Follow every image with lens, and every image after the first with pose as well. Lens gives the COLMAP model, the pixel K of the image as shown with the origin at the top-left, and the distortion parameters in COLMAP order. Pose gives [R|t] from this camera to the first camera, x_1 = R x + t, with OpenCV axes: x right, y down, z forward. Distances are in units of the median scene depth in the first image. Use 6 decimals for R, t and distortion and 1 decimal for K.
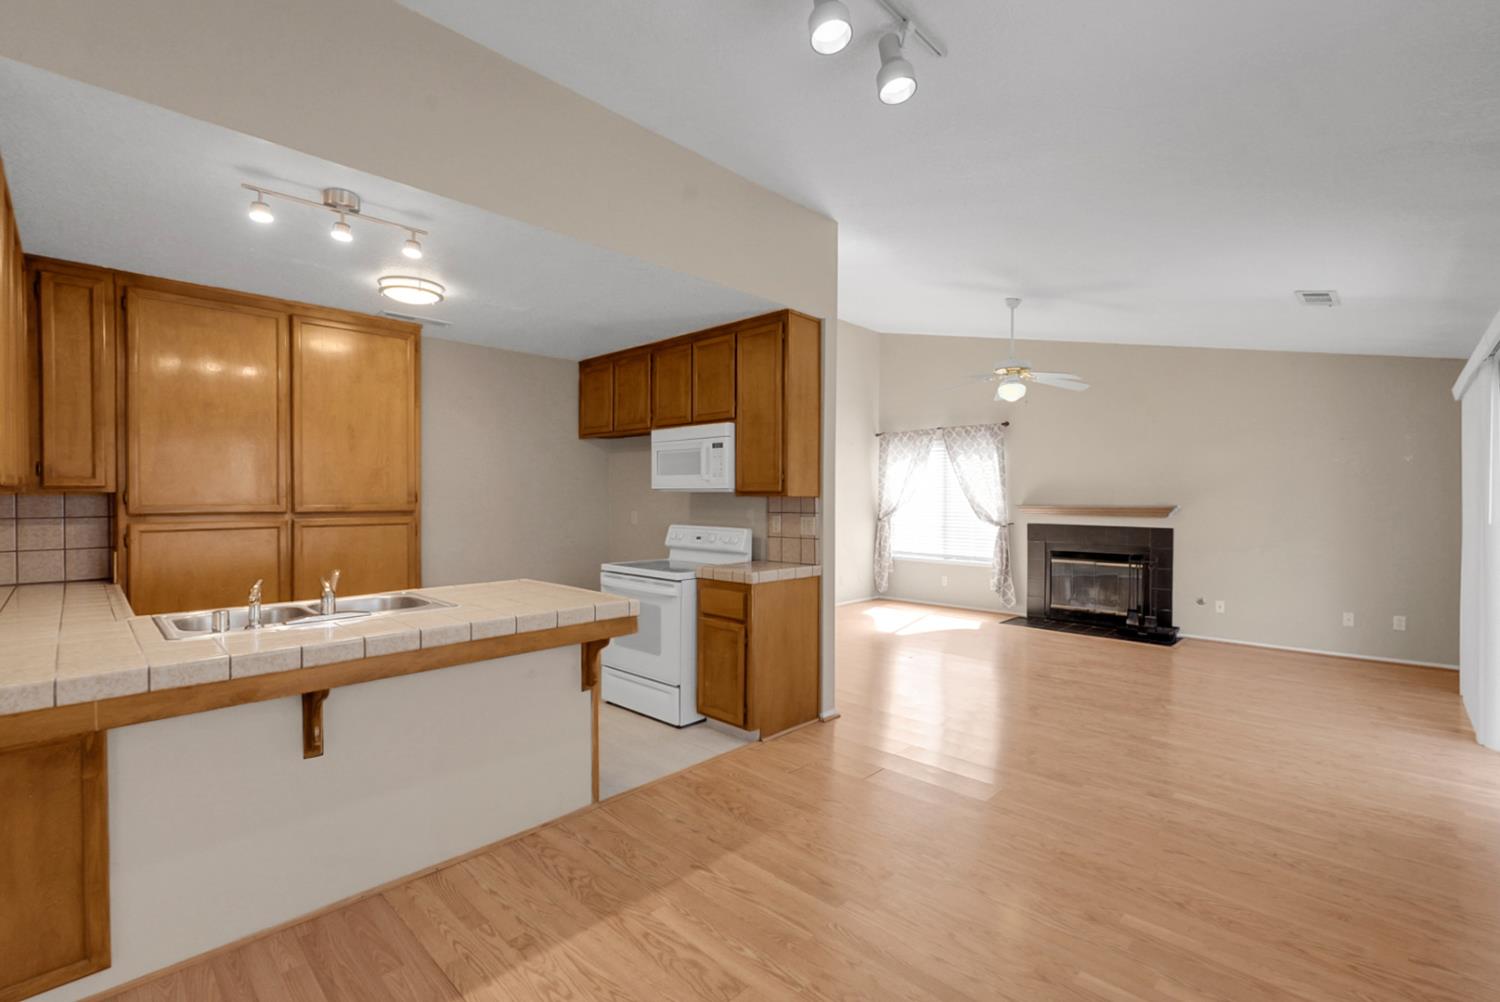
lens RADIAL K [[655.0, 0, 750.0], [0, 655.0, 501.0], [0, 0, 1]] dist [-0.013176, 0.007305]
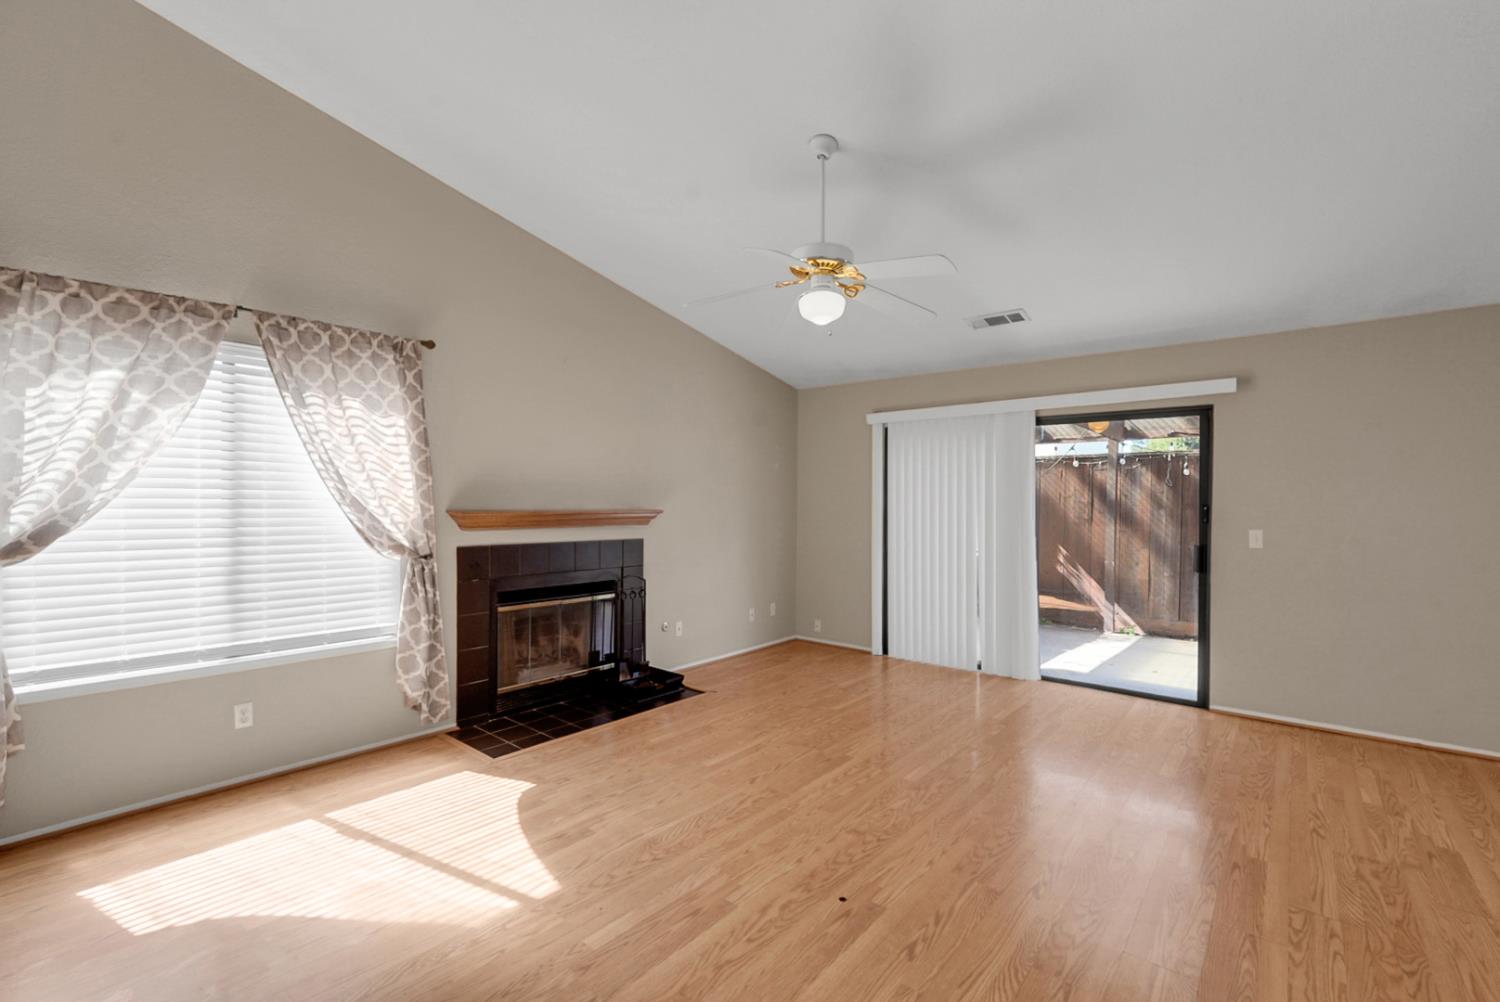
lens RADIAL K [[655.0, 0, 750.0], [0, 655.0, 501.0], [0, 0, 1]] dist [-0.013176, 0.007305]
pose [[-0.070736, -0.000615, 0.997495, -0.220458], [-0.004677, 0.999989, 0.000285, -0.007232], [-0.997484, -0.004645, -0.070738, 1.605871]]
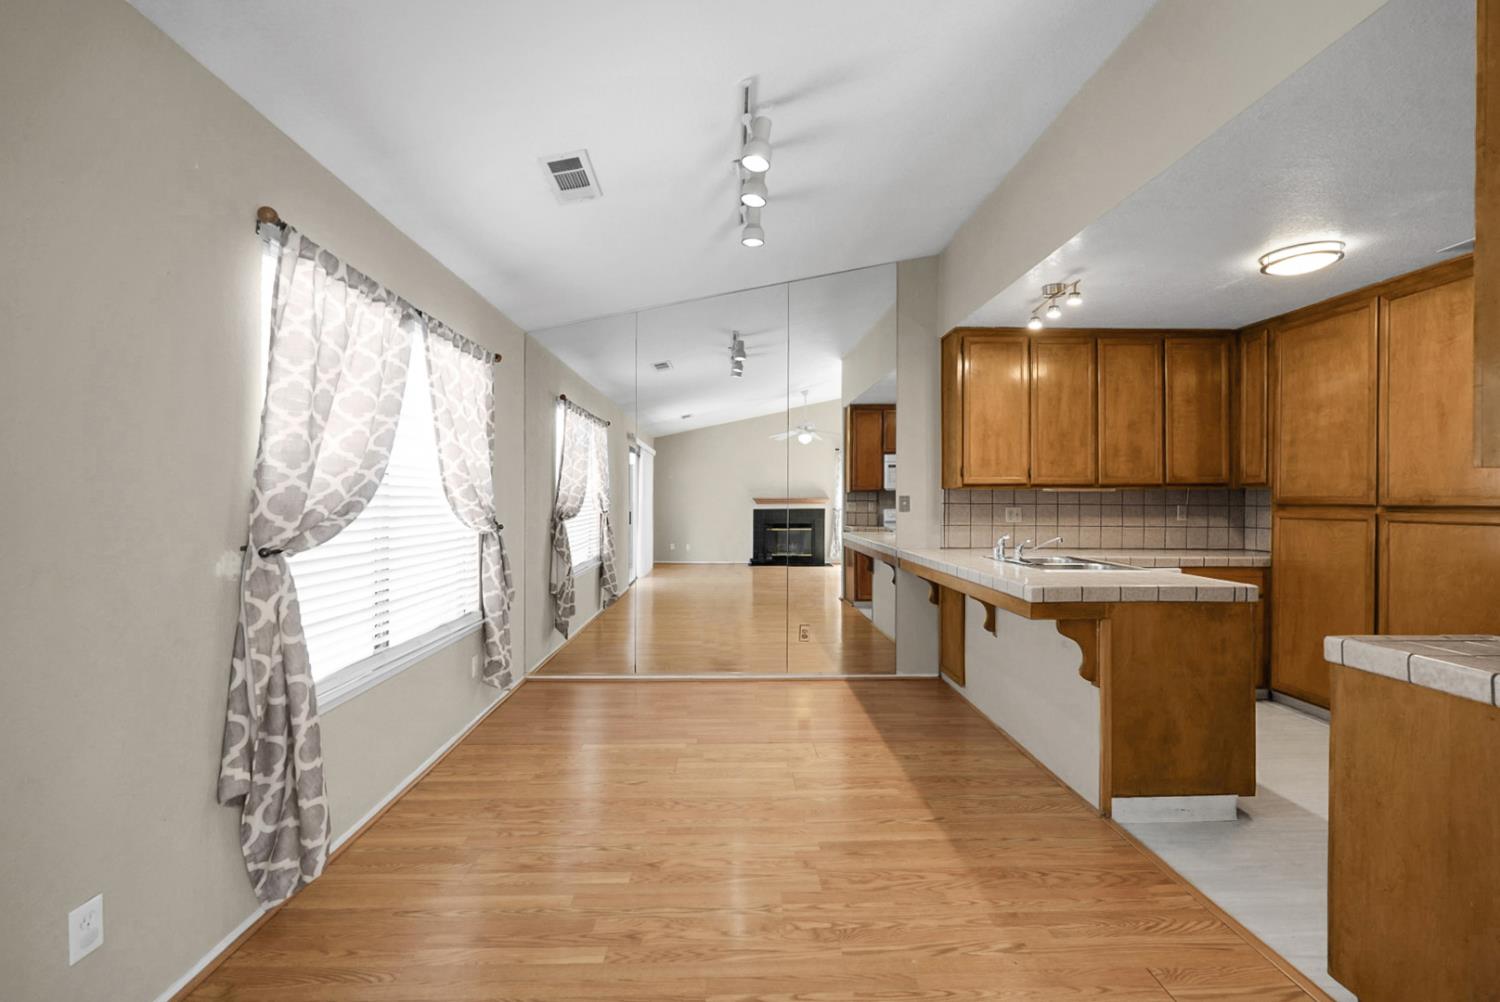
lens RADIAL K [[661.7, 0, 746.6], [0, 661.7, 500.7], [0, 0, 1]] dist [-0.013734, 0.008276]
pose [[-0.692195, -0.000266, -0.721710, 0.604672], [-0.008355, 0.999936, 0.007645, 0.010935], [0.721662, 0.011321, -0.692153, 0.976601]]
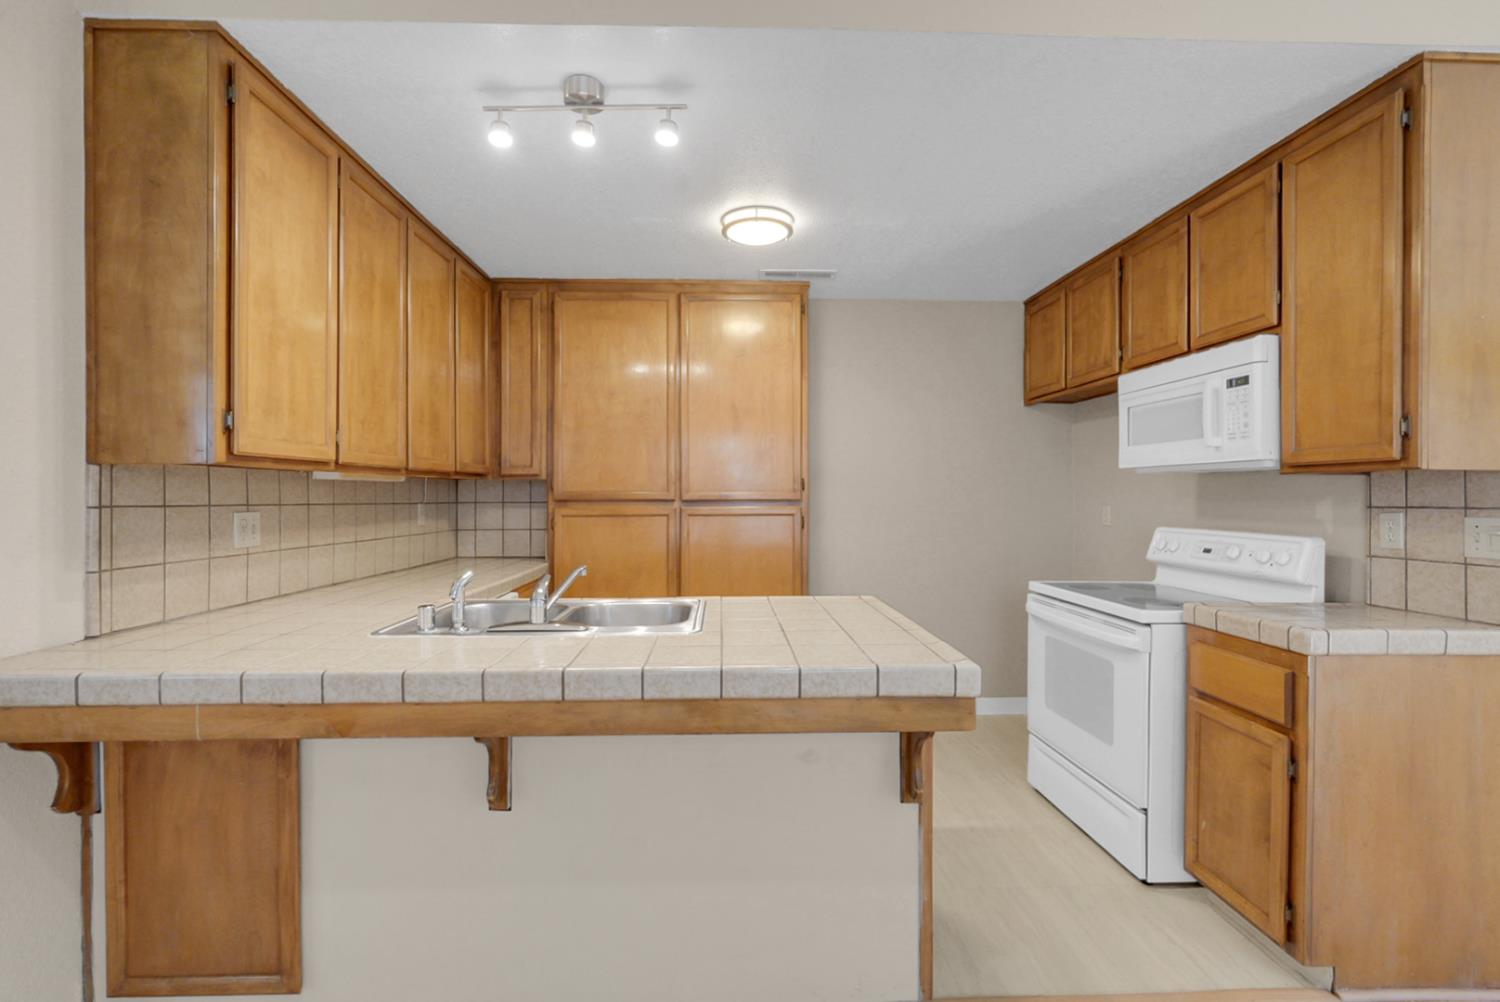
lens RADIAL K [[664.4, 0, 742.6], [0, 664.4, 495.9], [0, 0, 1]] dist [-0.001899, 0.001195]
pose [[0.720268, -0.000004, -0.693695, 0.039848], [-0.004659, 0.999977, -0.004844, 0.015491], [0.693680, 0.006721, 0.720252, 0.353851]]
